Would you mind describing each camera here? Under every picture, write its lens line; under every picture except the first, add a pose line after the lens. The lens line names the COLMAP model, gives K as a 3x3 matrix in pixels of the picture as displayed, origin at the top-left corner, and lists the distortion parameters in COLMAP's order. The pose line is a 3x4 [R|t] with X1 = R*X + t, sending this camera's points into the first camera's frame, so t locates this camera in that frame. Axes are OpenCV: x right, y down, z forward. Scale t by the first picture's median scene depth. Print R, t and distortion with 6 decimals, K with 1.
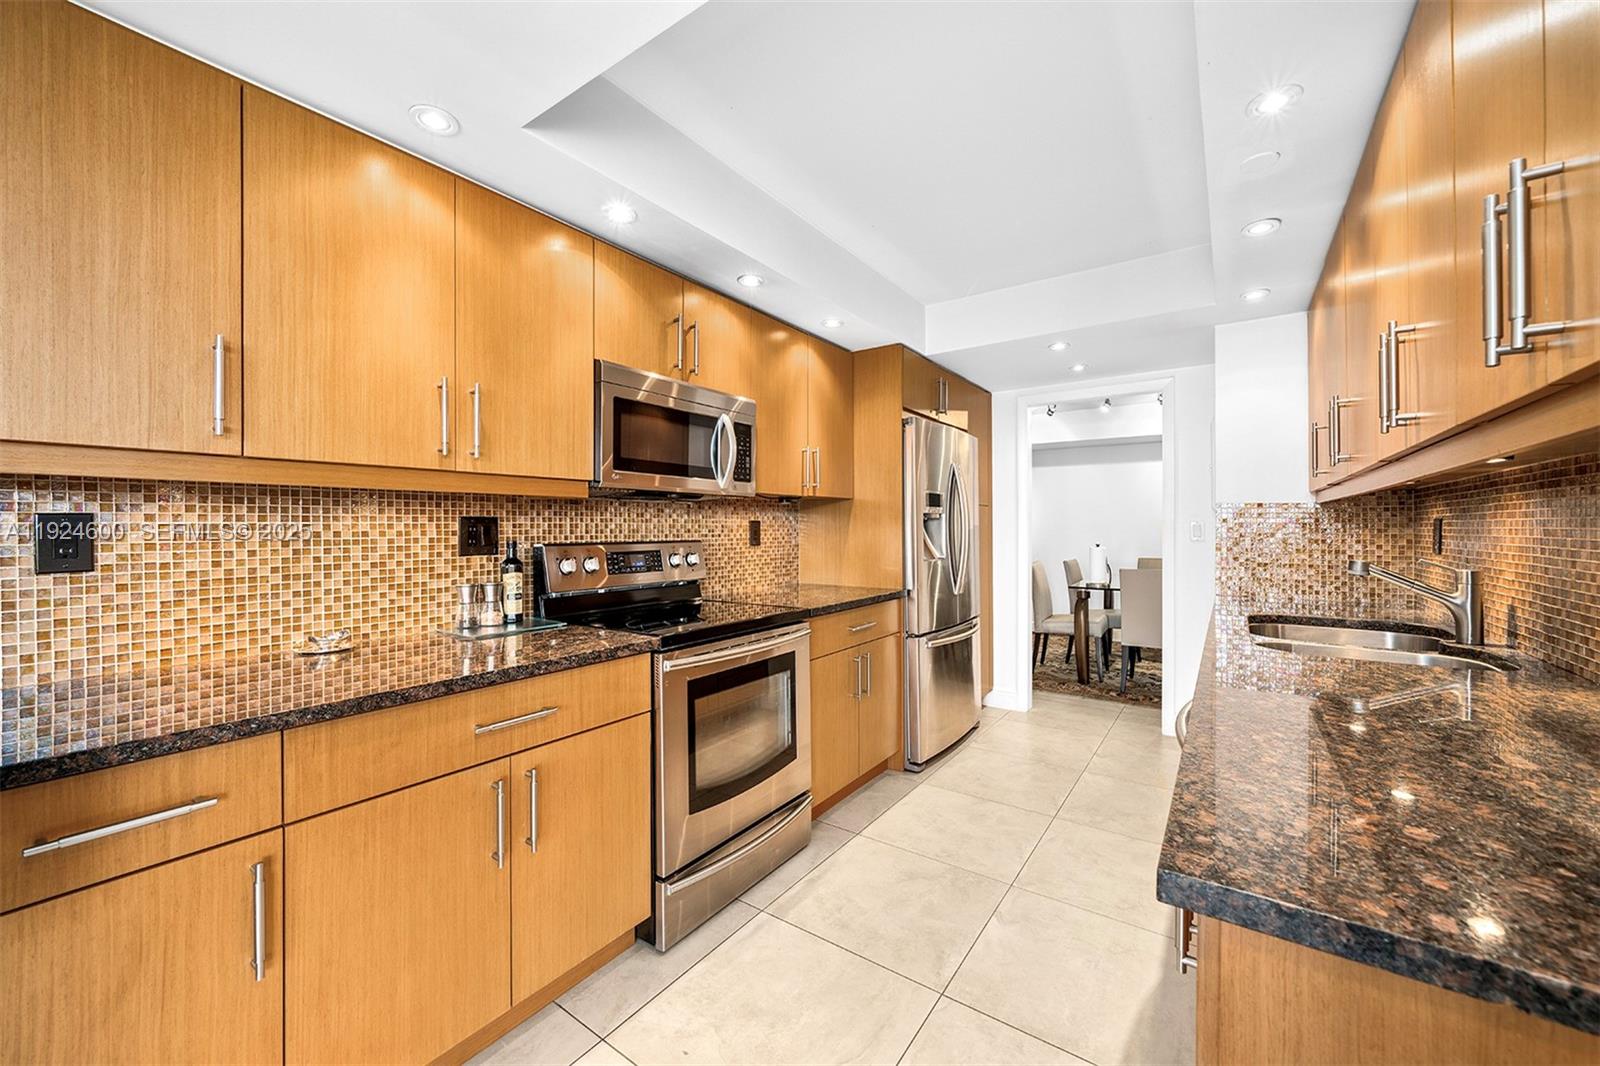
lens RADIAL K [[615.4, 0, 803.1], [0, 615.4, 524.1], [0, 0, 1]] dist [-0.001308, -0.000093]
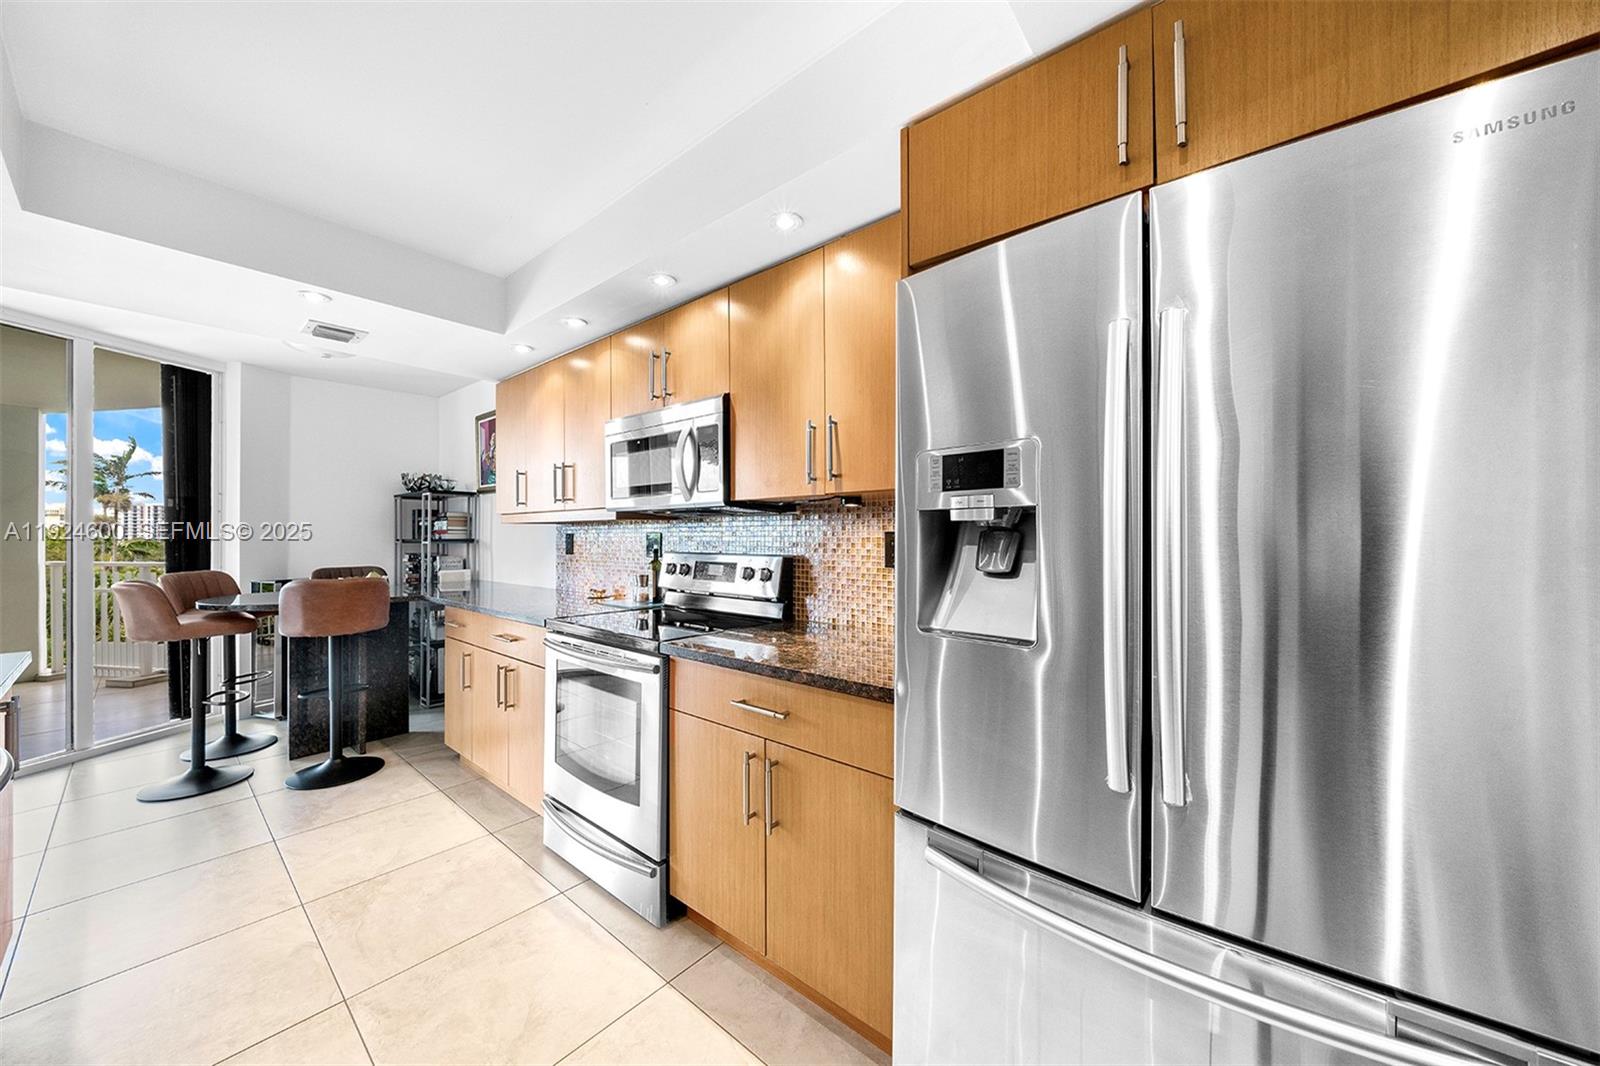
lens RADIAL K [[571.7, 0, 790.5], [0, 571.7, 532.7], [0, 0, 1]] dist [-0.002250, -0.000386]
pose [[-0.107078, -0.001171, -0.994250, 0.796002], [0.007563, 0.999969, -0.001992, -0.004649], [0.994222, -0.007733, -0.107066, 1.345466]]
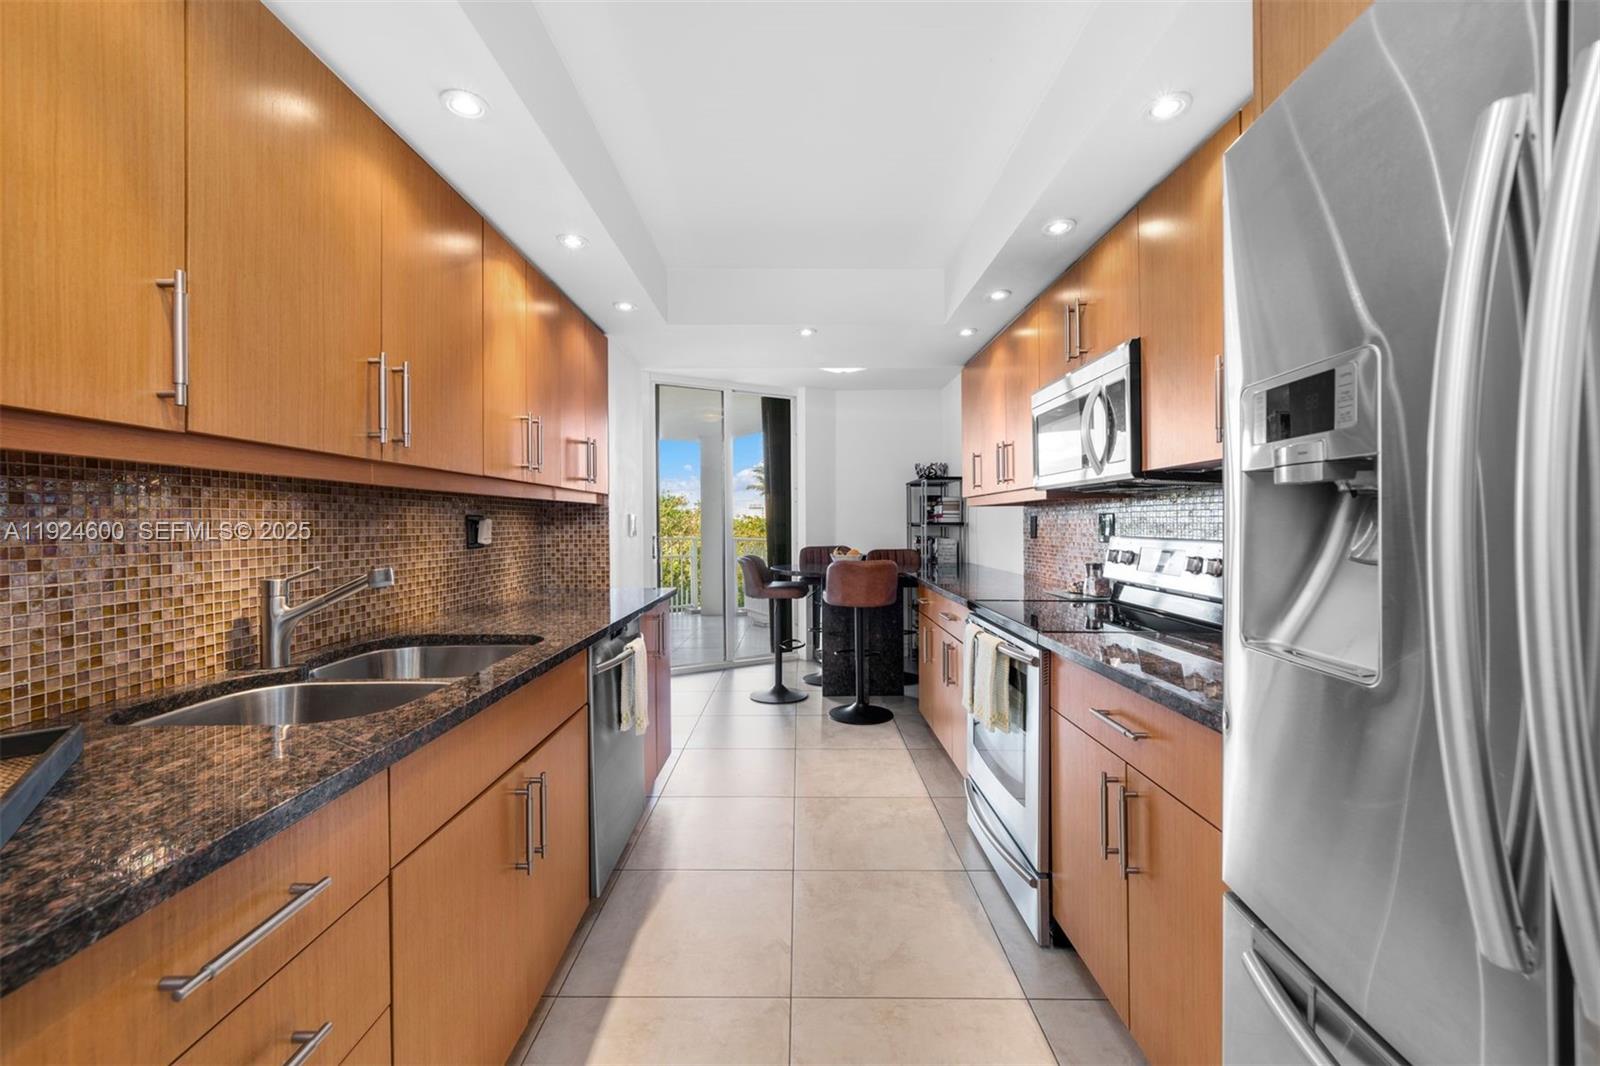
lens RADIAL K [[635.7, 0, 796.4], [0, 635.7, 525.2], [0, 0, 1]] dist [-0.000251, -0.000083]
pose [[-0.820668, 0.009299, -0.571330, 0.732836], [0.010161, 0.999947, 0.001680, 0.005044], [0.571316, -0.004427, -0.820719, 1.564529]]
